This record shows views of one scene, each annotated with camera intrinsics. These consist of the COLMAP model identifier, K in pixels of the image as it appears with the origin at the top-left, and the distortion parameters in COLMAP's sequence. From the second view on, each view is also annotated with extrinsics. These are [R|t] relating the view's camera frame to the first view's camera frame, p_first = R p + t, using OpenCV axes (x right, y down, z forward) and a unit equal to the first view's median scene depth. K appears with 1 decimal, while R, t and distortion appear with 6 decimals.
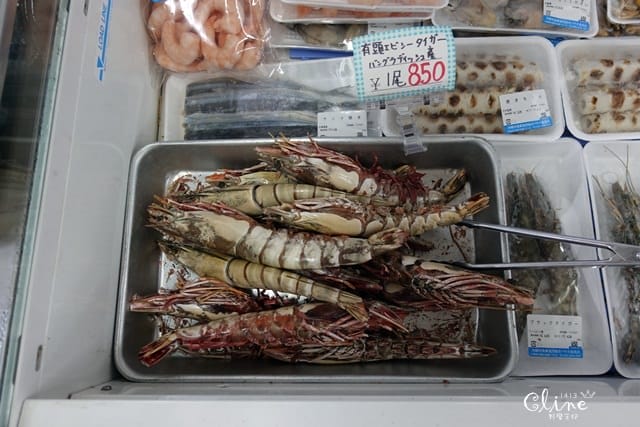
lens RADIAL K [[438.6, 0, 319.5], [0, 438.6, 215.0], [0, 0, 1]] dist [-0.002834, -0.003977]
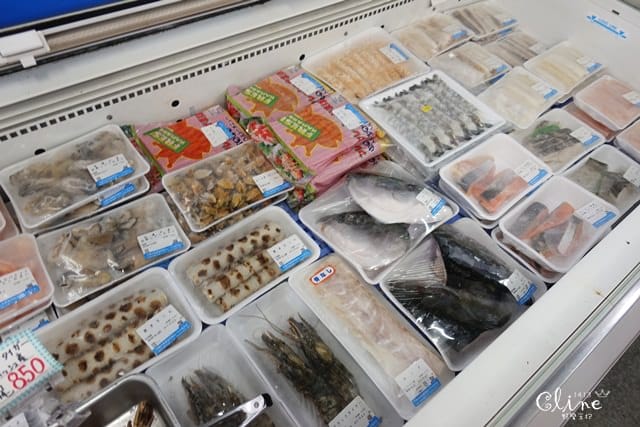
lens RADIAL K [[438.6, 0, 319.2], [0, 438.6, 212.3], [0, 0, 1]] dist [-0.002834, -0.003977]
pose [[0.782031, -0.439953, 0.441440, 0.411578], [0.576991, 0.778839, -0.245950, 0.053377], [-0.235604, 0.447047, 0.862925, -0.271492]]
